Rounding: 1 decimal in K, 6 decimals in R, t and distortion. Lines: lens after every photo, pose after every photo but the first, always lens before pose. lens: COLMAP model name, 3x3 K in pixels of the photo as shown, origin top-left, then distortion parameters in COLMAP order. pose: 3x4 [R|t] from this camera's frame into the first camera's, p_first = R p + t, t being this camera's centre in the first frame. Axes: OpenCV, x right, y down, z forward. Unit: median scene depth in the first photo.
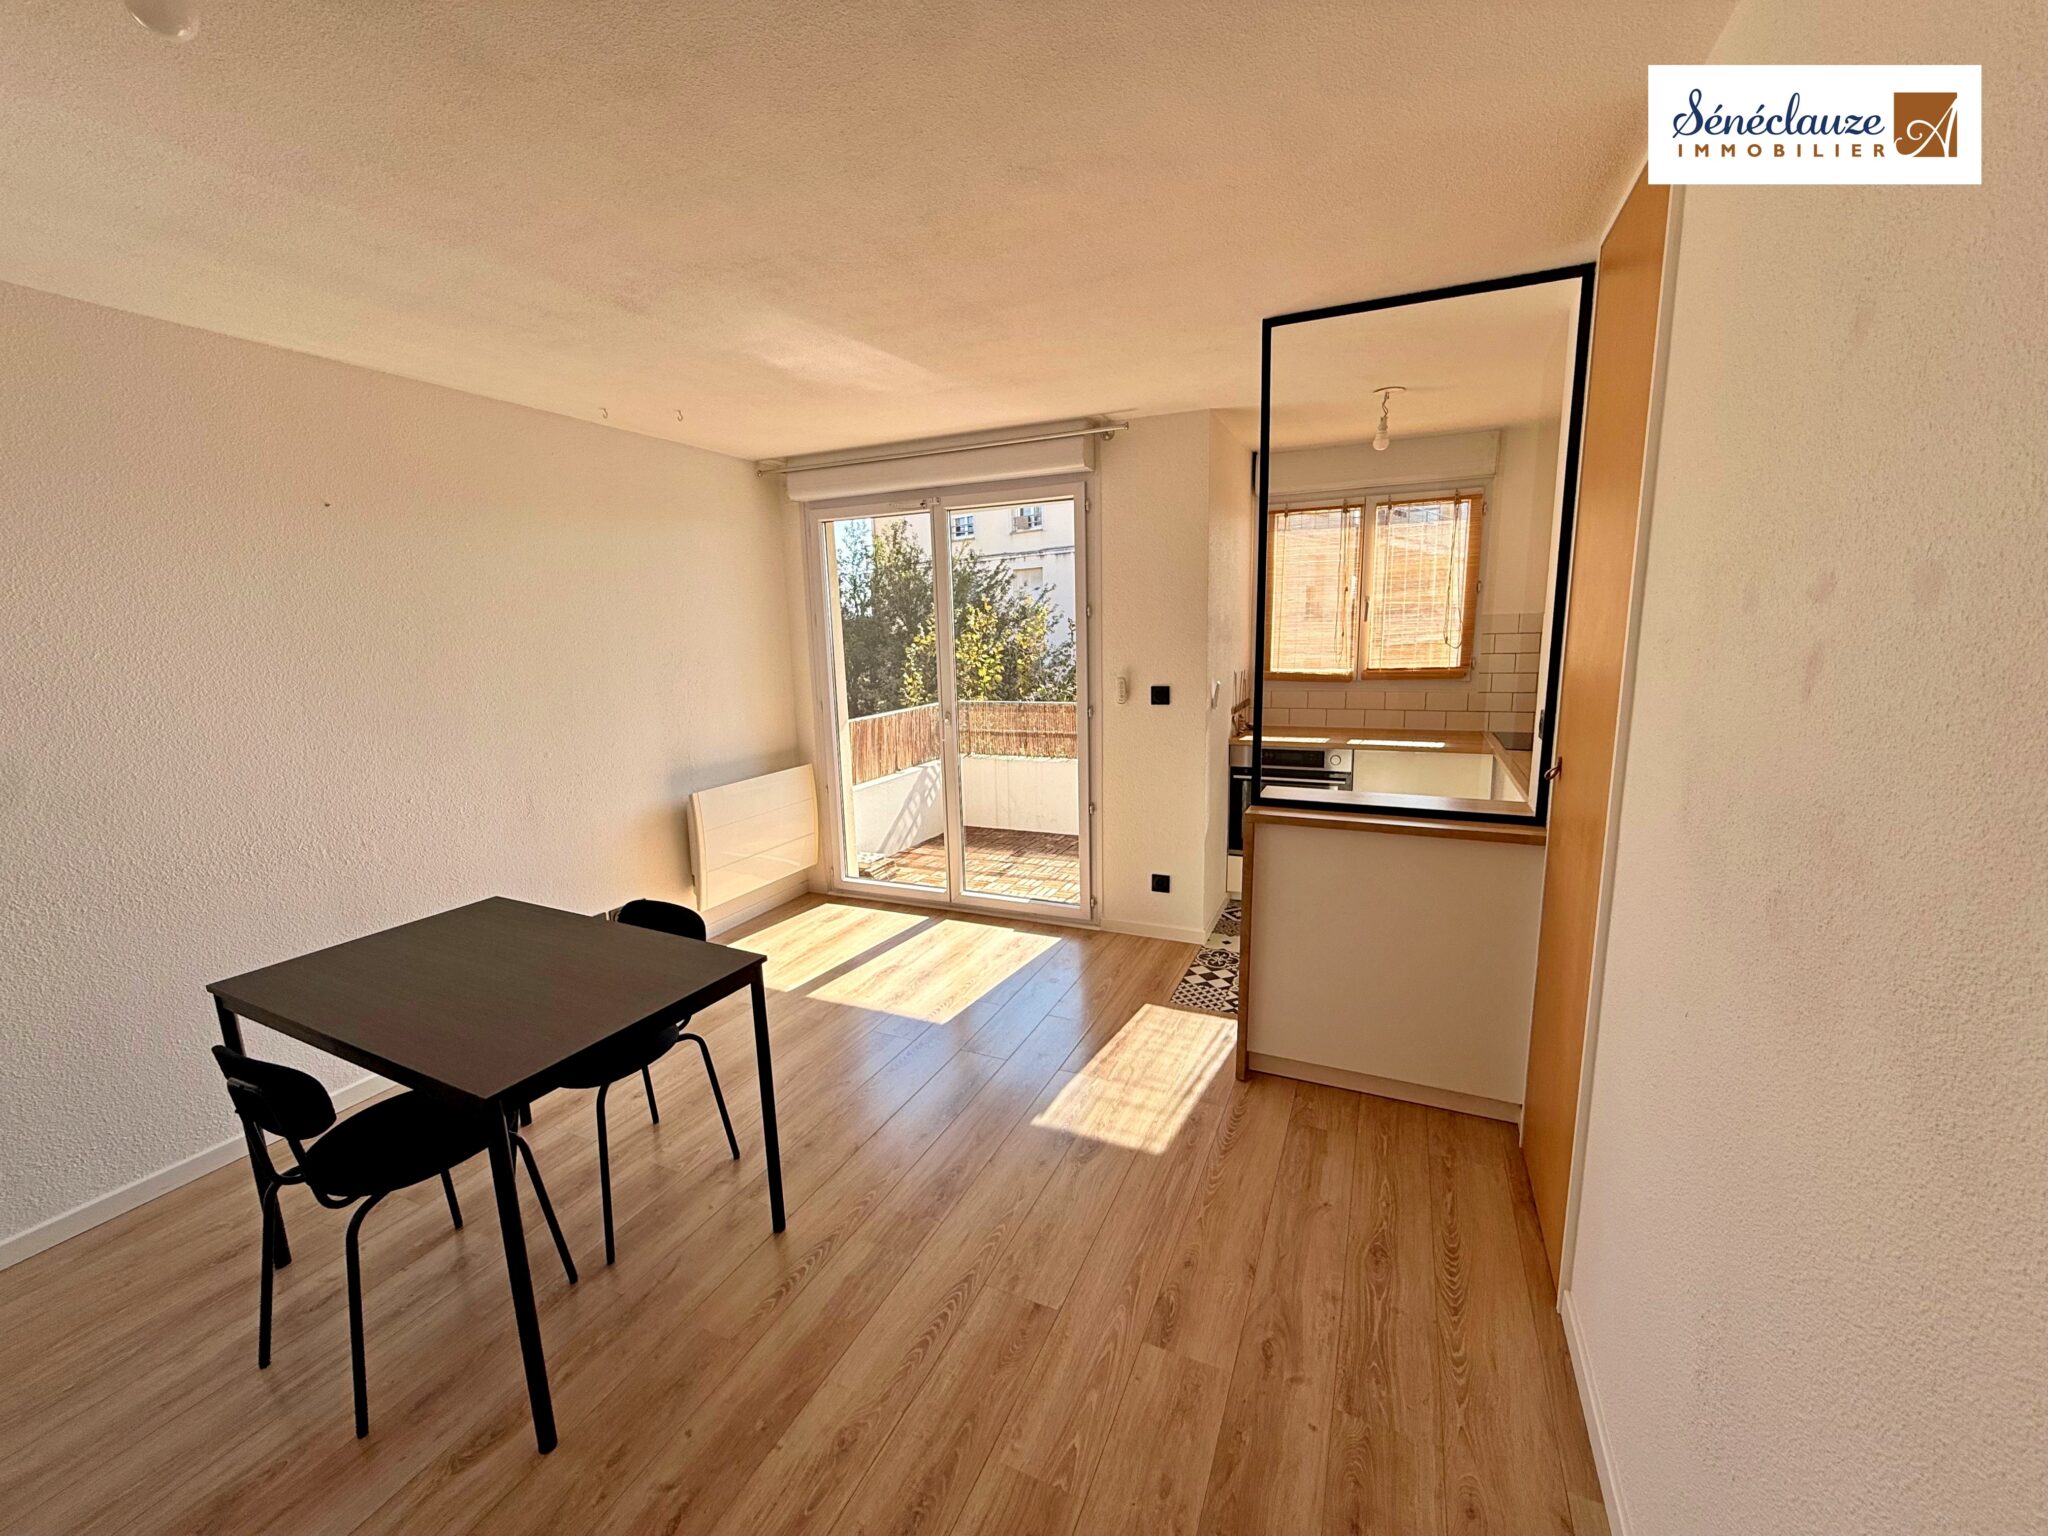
lens RADIAL K [[813.9, 0, 1019.3], [0, 813.9, 768.4], [0, 0, 1]] dist [0.000228, -0.000266]
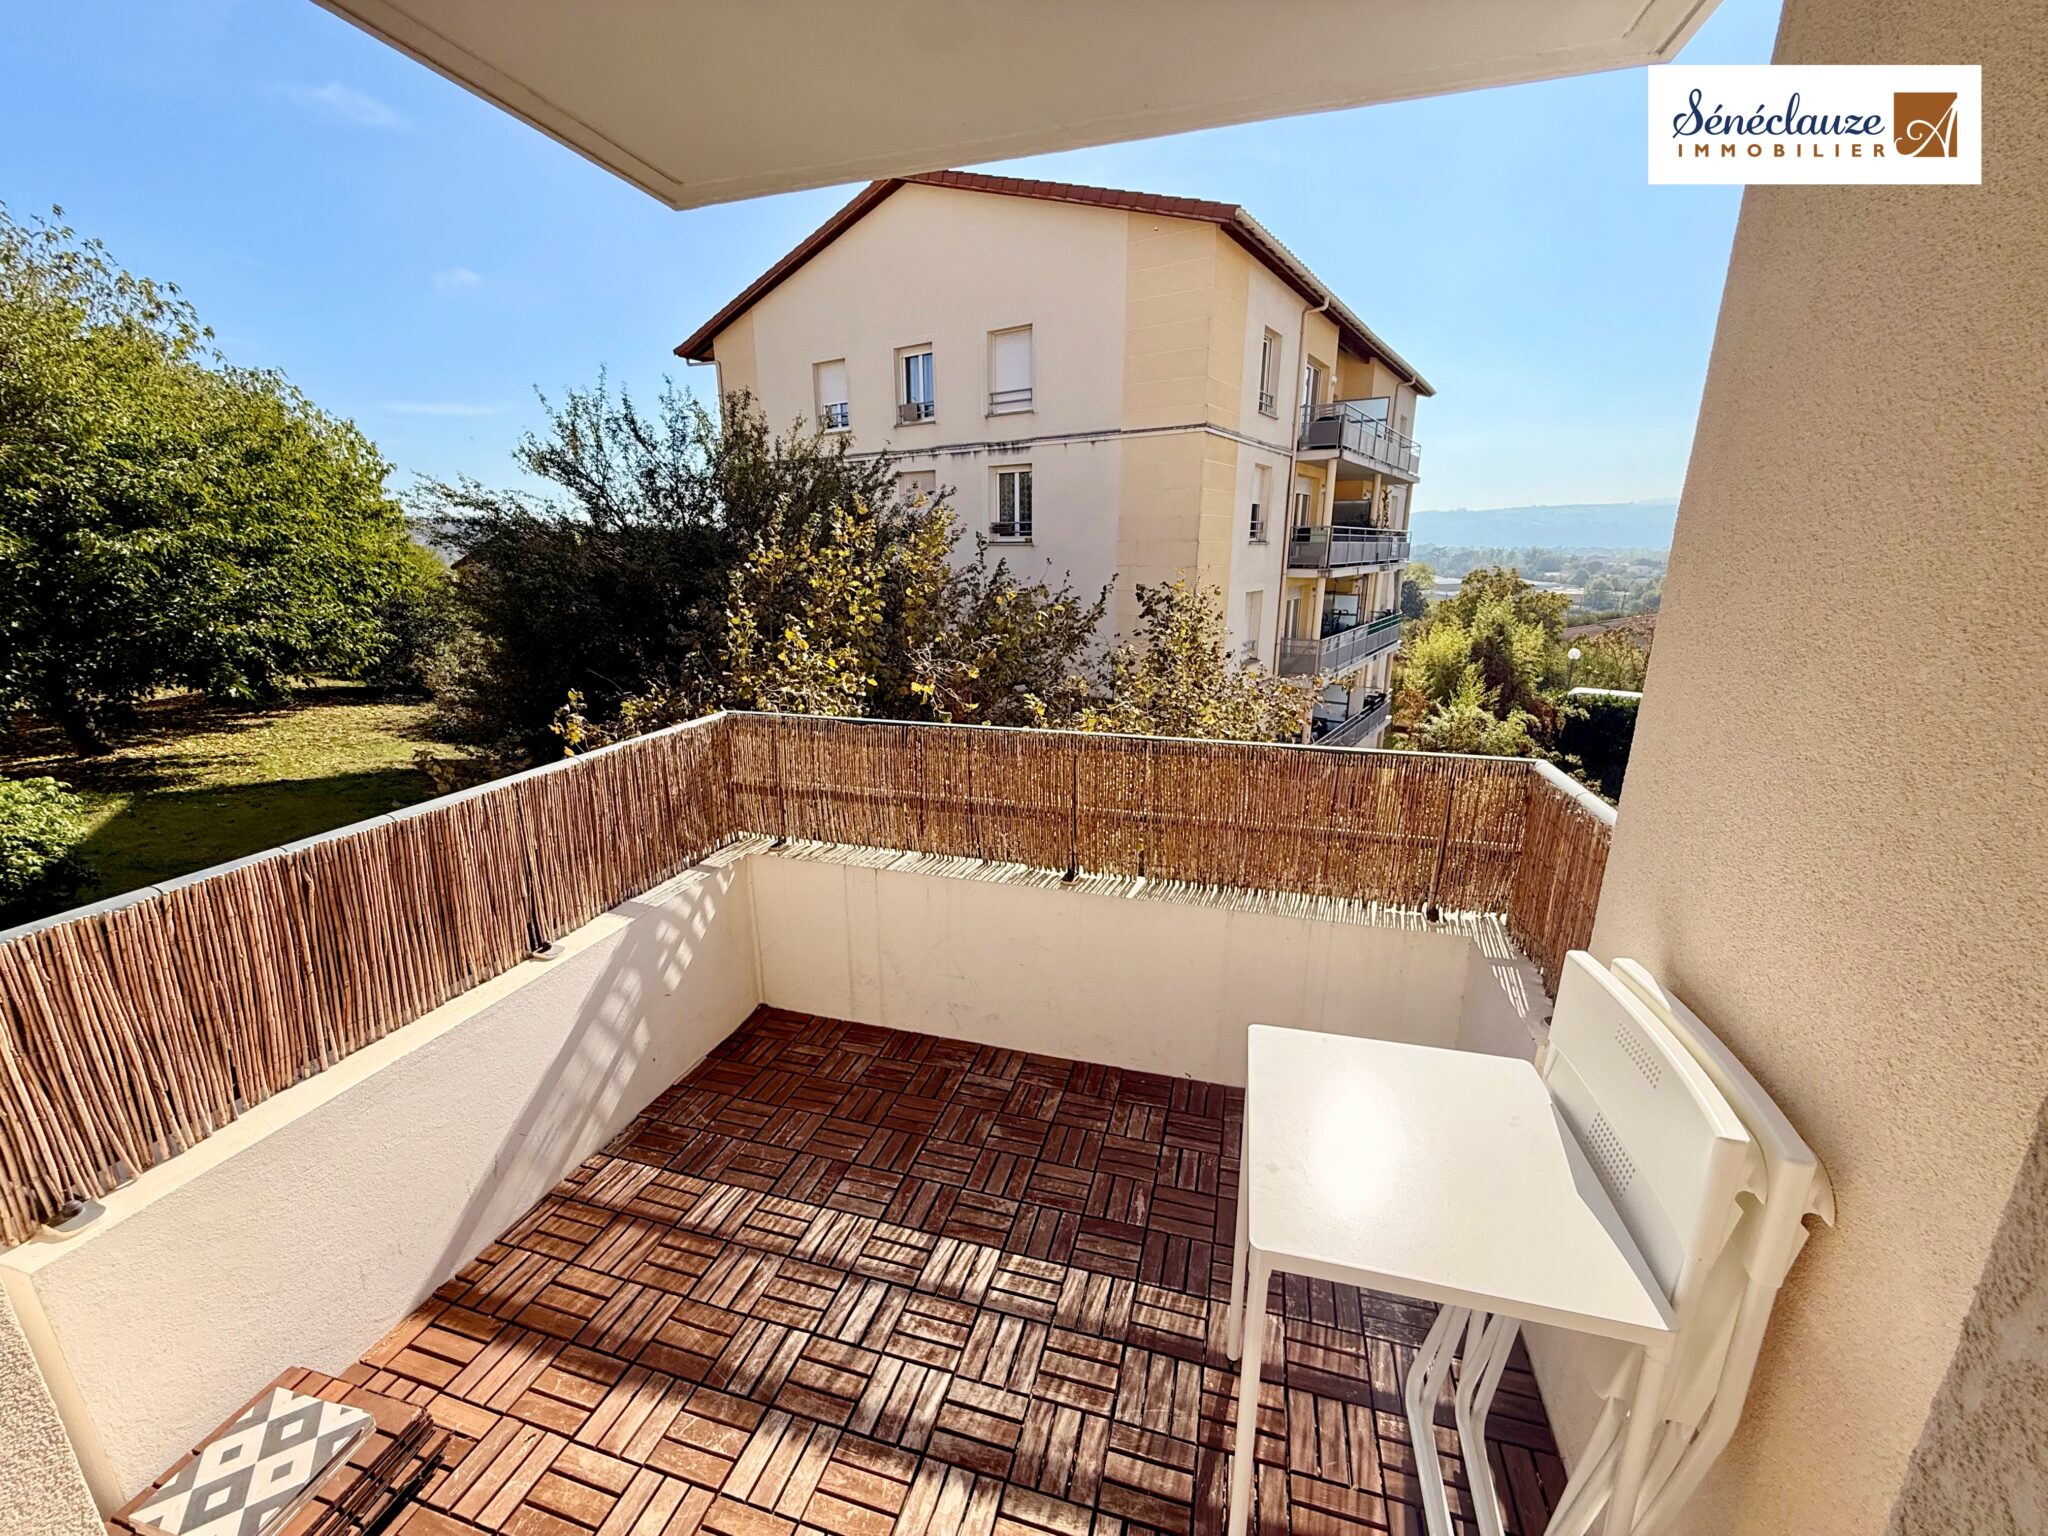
lens RADIAL K [[813.9, 0, 1019.3], [0, 813.9, 768.4], [0, 0, 1]] dist [0.000228, -0.000266]
pose [[0.991228, -0.011286, 0.131683, 0.005986], [-0.000731, 0.995864, 0.090849, -0.152596], [-0.132164, -0.090148, 0.987120, 0.977686]]
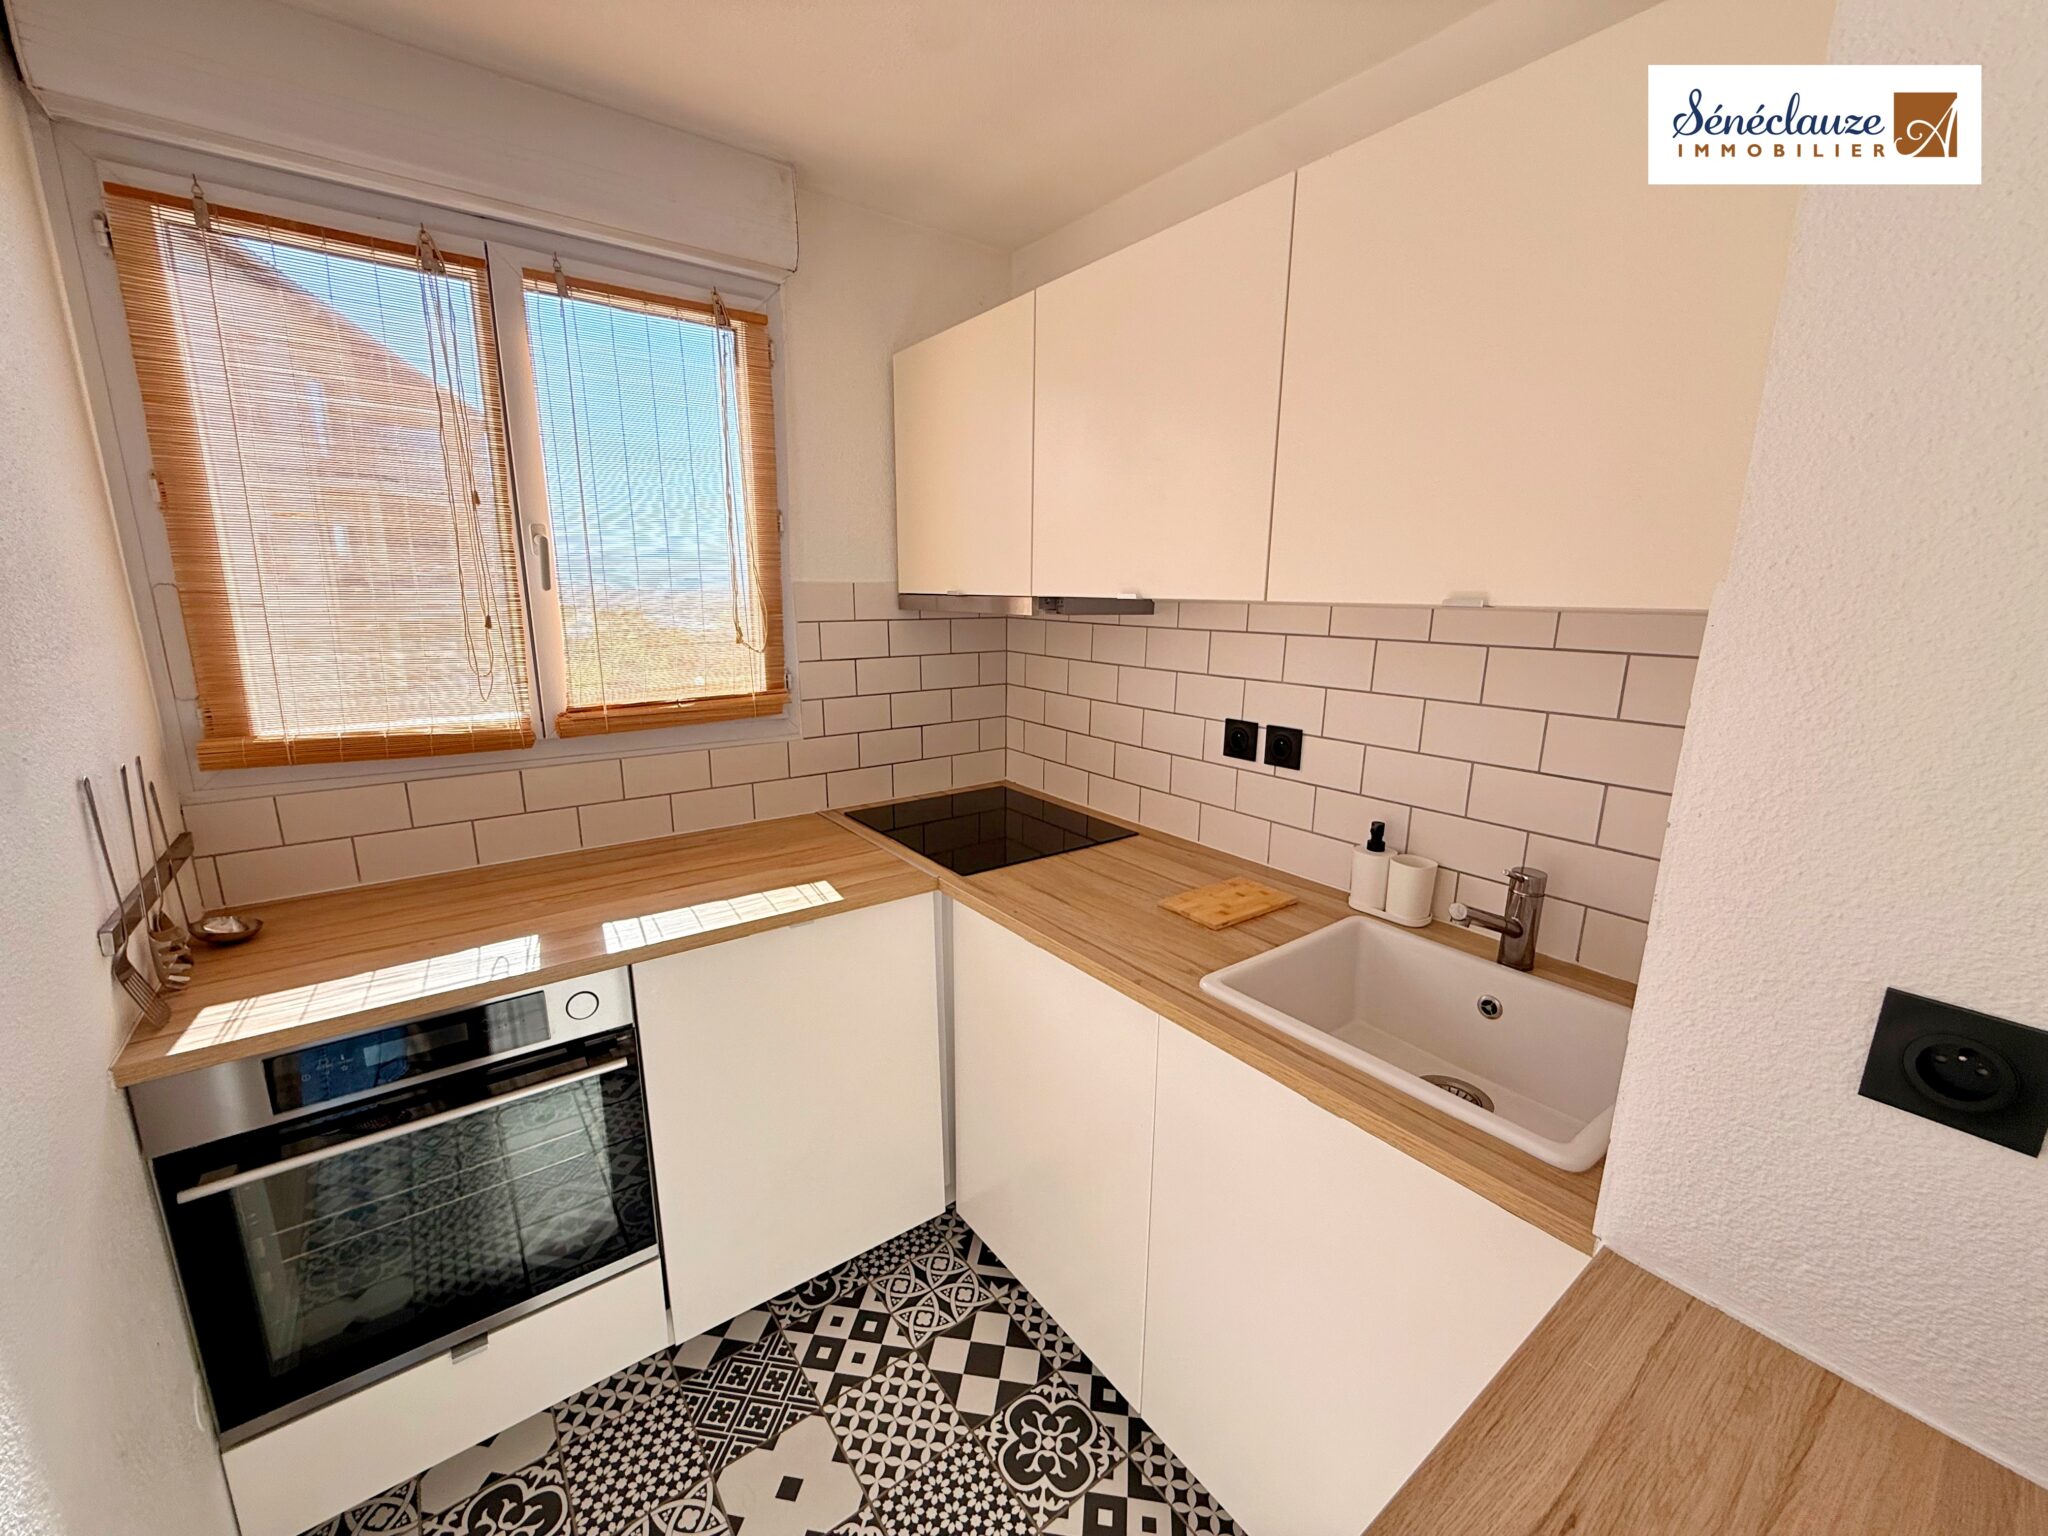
lens RADIAL K [[813.9, 0, 1019.3], [0, 813.9, 768.4], [0, 0, 1]] dist [0.000228, -0.000266]
pose [[0.481151, -0.158592, 0.862173, 0.206820], [0.130424, 0.985504, 0.108492, -0.120379], [-0.866881, 0.060247, 0.494861, 0.682737]]
